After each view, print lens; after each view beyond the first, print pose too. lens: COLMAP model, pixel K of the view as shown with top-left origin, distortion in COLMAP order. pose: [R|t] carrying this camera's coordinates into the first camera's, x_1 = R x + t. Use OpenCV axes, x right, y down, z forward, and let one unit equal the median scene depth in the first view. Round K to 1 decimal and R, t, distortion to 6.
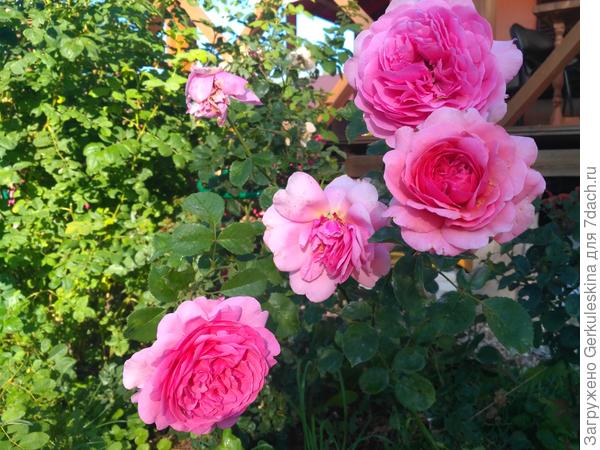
lens RADIAL K [[531.4, 0, 300.0], [0, 531.4, 225.0], [0, 0, 1]] dist [0.068622, -0.179565]
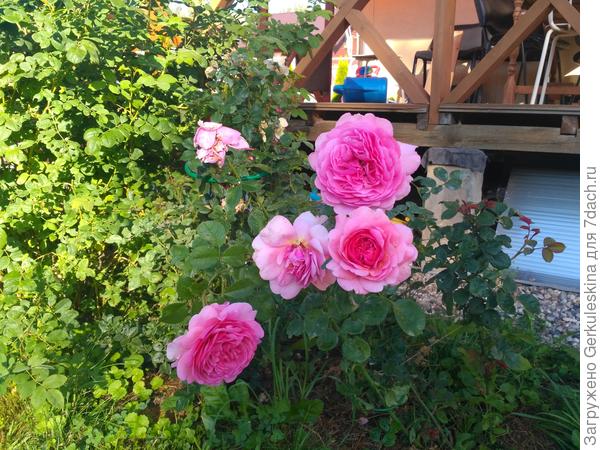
lens RADIAL K [[531.4, 0, 300.0], [0, 531.4, 225.0], [0, 0, 1]] dist [0.068622, -0.179565]
pose [[0.998035, 0.014848, 0.060880, -0.010338], [-0.021956, 0.992794, 0.117804, -0.090281], [-0.058692, -0.118909, 0.991169, -0.175555]]
